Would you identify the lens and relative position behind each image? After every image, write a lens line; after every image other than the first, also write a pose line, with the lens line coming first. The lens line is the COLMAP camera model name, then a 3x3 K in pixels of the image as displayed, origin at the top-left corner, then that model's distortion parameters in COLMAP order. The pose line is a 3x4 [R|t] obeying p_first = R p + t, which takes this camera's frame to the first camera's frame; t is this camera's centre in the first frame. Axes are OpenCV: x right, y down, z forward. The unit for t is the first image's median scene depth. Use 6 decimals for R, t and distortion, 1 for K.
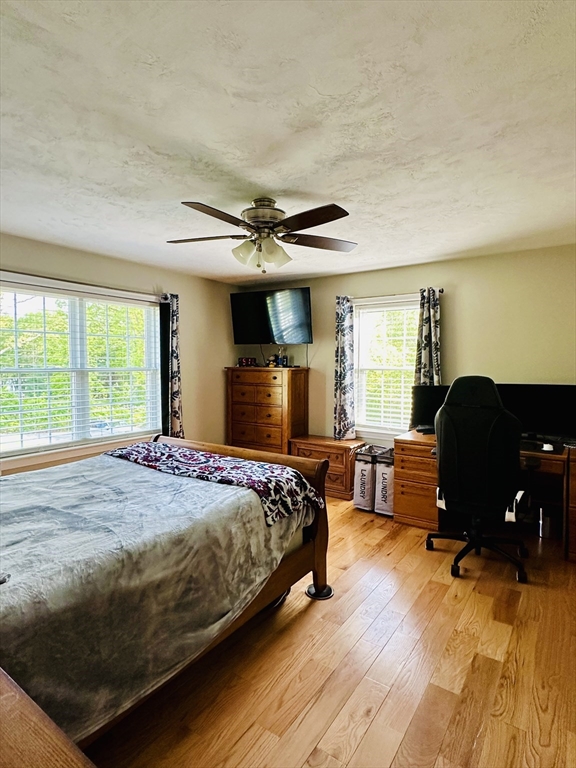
lens RADIAL K [[413.4, 0, 288.6], [0, 413.4, 383.5], [0, 0, 1]] dist [-0.007411, 0.002753]
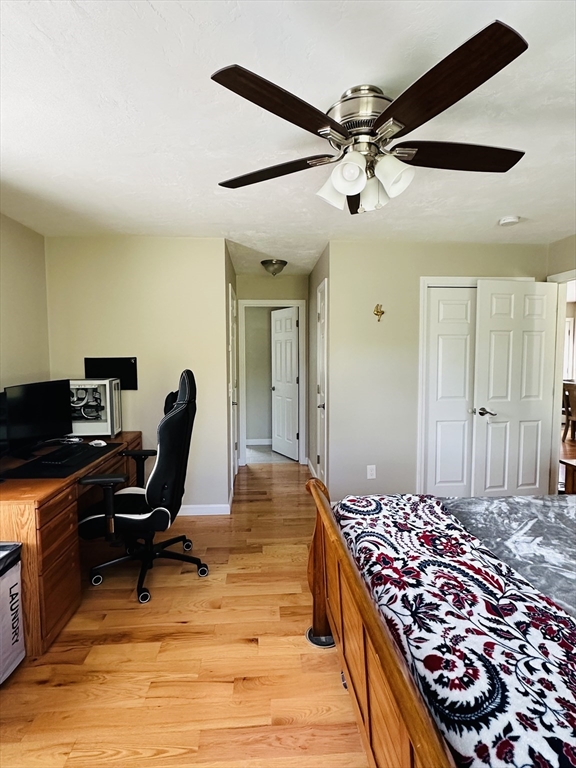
lens RADIAL K [[413.4, 0, 290.2], [0, 413.4, 383.7], [0, 0, 1]] dist [-0.007411, 0.002753]
pose [[-0.624978, -0.047954, 0.779168, -0.382846], [0.036530, 0.995222, 0.090552, -0.056062], [-0.779787, 0.085056, -0.620240, 1.166366]]
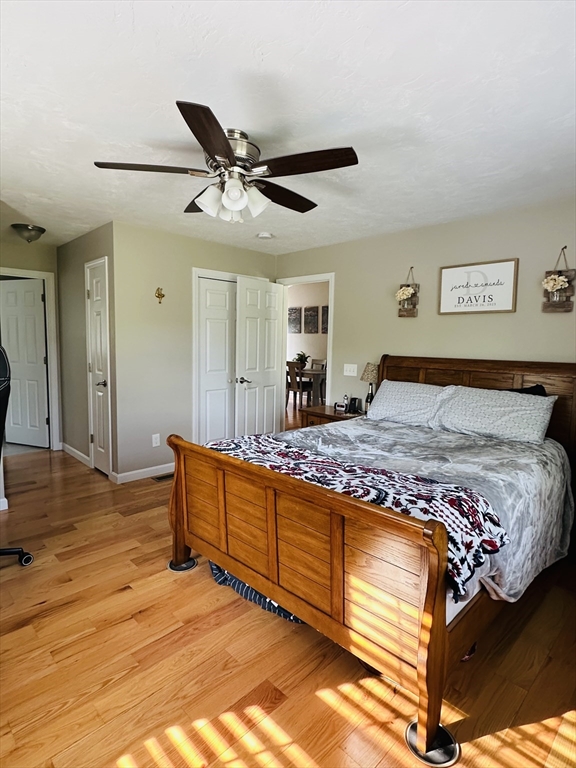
lens RADIAL K [[413.4, 0, 282.4], [0, 413.4, 384.0], [0, 0, 1]] dist [-0.007411, 0.002753]
pose [[-0.981991, -0.033301, 0.185968, -0.256251], [-0.006746, 0.989895, 0.141641, -0.052458], [-0.188806, 0.137836, -0.972293, 1.426652]]
